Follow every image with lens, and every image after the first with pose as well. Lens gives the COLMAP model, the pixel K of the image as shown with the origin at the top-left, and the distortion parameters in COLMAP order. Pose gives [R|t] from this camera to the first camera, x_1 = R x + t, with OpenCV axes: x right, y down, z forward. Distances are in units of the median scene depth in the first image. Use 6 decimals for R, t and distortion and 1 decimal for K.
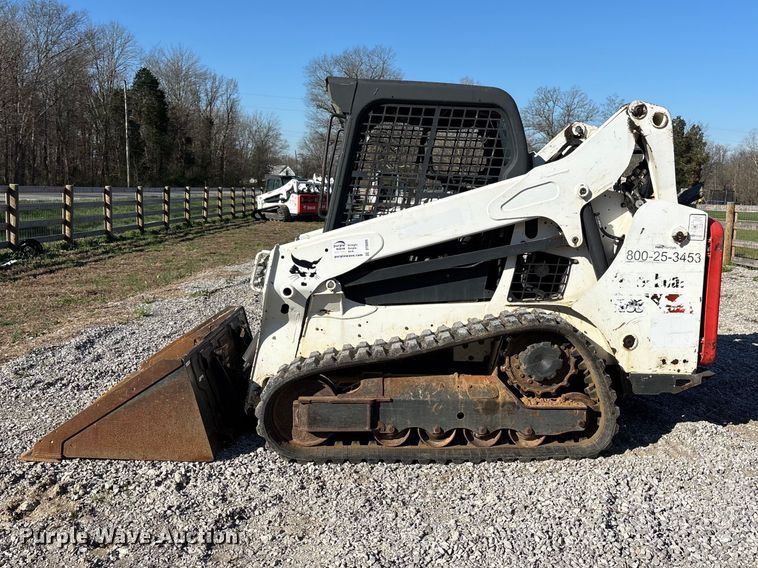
lens RADIAL K [[695.4, 0, 379.0], [0, 695.4, 284.0], [0, 0, 1]] dist [0.025863, 0.000228]
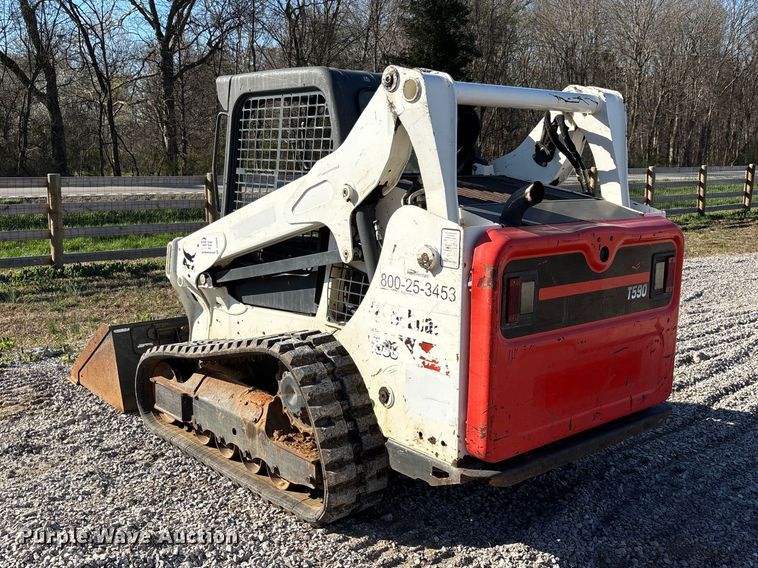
lens RADIAL K [[696.5, 0, 379.0], [0, 696.5, 284.0], [0, 0, 1]] dist [0.111868, -0.003579]
pose [[0.659819, 0.106573, -0.743829, 0.895241], [-0.086738, 0.994077, 0.065486, -0.083814], [0.746402, 0.021309, 0.665154, 0.499887]]
